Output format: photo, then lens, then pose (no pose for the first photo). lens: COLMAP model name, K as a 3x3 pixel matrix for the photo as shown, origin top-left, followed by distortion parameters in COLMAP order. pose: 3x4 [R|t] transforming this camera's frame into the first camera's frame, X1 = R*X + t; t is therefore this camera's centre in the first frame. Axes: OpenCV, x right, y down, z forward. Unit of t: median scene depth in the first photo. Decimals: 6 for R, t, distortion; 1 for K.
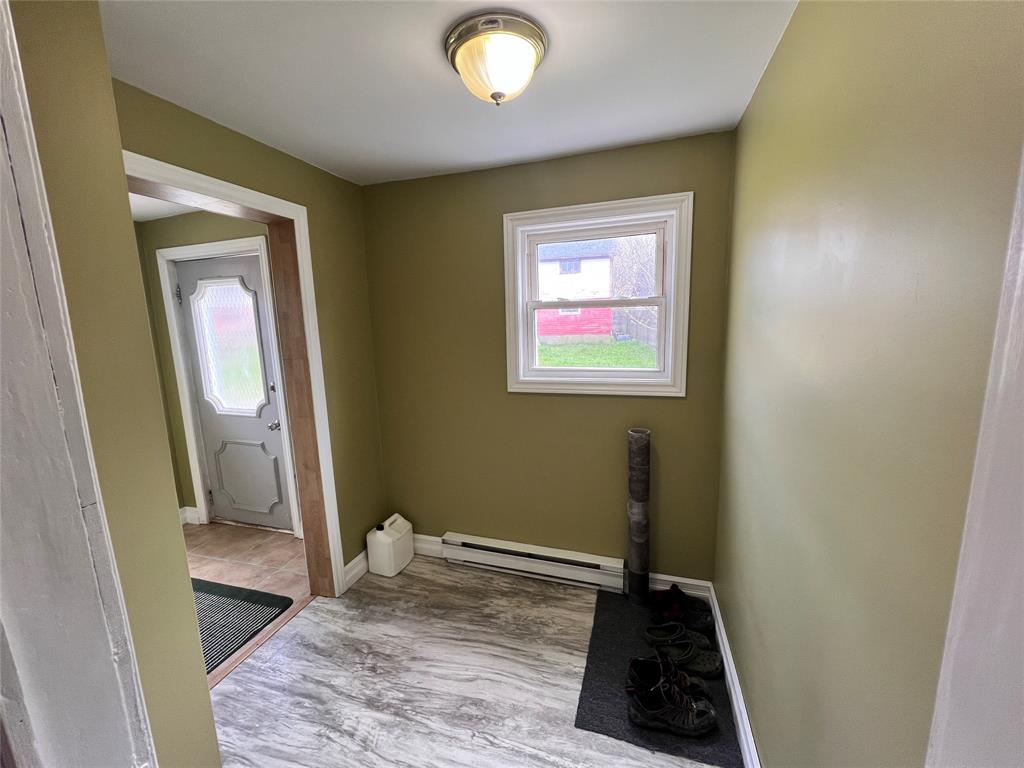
lens RADIAL K [[409.8, 0, 509.1], [0, 409.8, 382.9], [0, 0, 1]] dist [-0.002786, -0.000125]
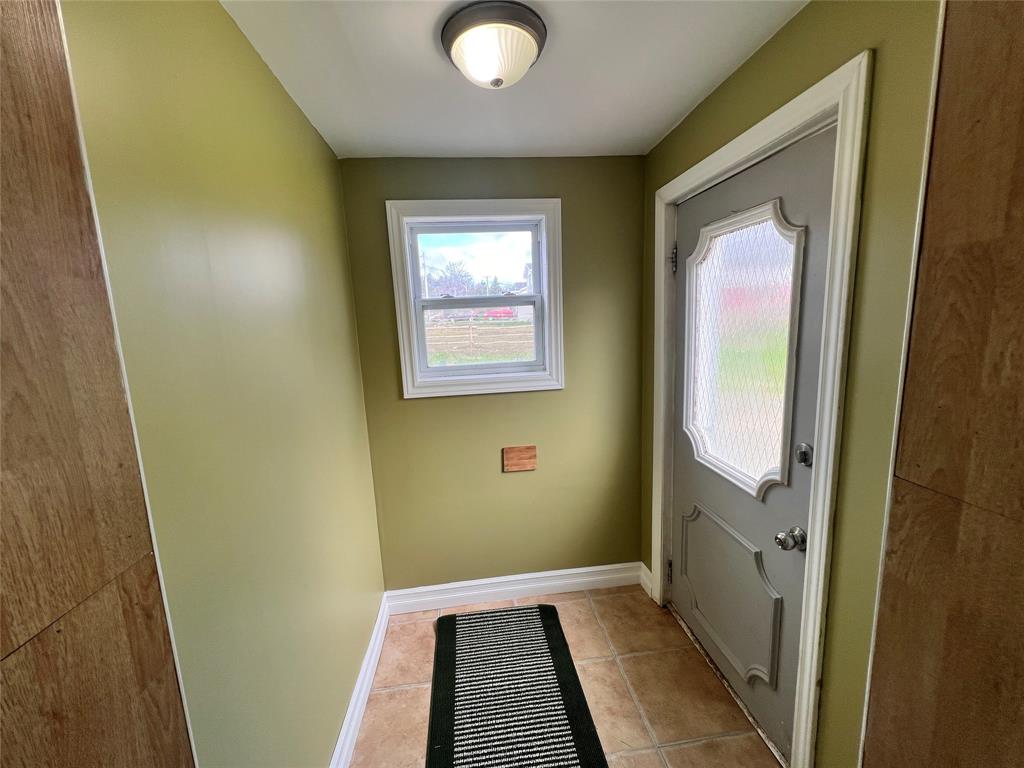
lens RADIAL K [[409.8, 0, 510.7], [0, 409.8, 379.1], [0, 0, 1]] dist [-0.002786, -0.000125]
pose [[0.417140, 0.153703, -0.895751, -0.326722], [-0.114297, 0.986642, 0.116073, -0.078667], [0.901626, 0.053963, 0.429136, 0.522551]]
